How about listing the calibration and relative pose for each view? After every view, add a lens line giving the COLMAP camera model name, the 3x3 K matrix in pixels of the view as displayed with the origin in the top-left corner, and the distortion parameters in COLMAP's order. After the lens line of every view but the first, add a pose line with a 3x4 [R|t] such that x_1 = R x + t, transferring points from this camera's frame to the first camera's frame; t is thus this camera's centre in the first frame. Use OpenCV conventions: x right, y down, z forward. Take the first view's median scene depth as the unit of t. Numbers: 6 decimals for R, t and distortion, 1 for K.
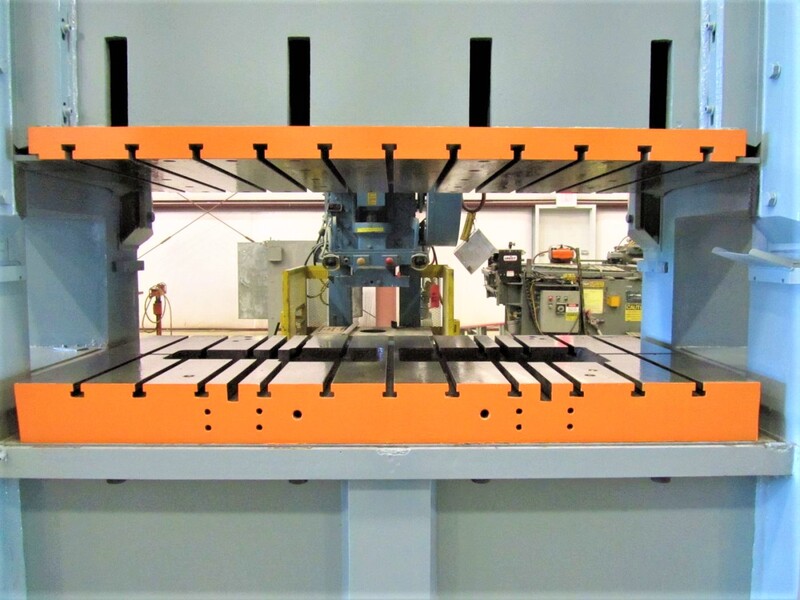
lens RADIAL K [[662.7, 0, 402.6], [0, 662.7, 300.6], [0, 0, 1]] dist [-0.047837, -0.002935]
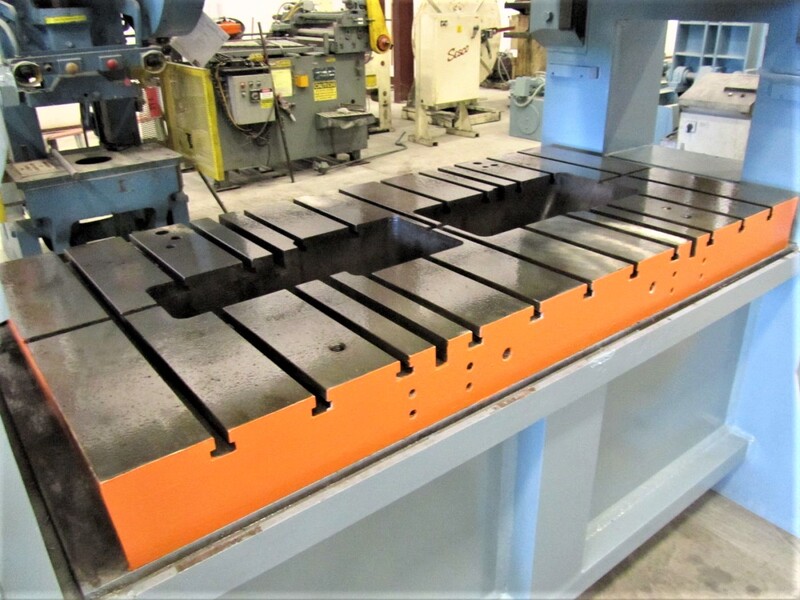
lens RADIAL K [[662.7, 0, 398.4], [0, 662.7, 303.6], [0, 0, 1]] dist [-0.047837, -0.002935]
pose [[0.797024, -0.271347, 0.539558, -0.161141], [0.067526, 0.927822, 0.366860, -0.039719], [-0.600160, -0.255962, 0.757820, 0.131168]]
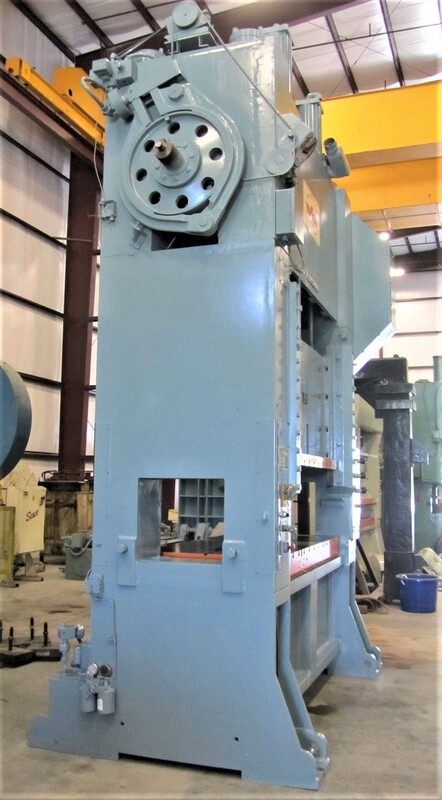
lens RADIAL K [[730.0, 0, 222.2], [0, 730.0, 399.9], [0, 0, 1]] dist [-0.022429, 0.000000]
pose [[0.353289, 0.107864, 0.929275, -0.812892], [0.058552, 0.988834, -0.137037, -0.023316], [-0.933680, 0.102825, 0.343028, 0.042234]]
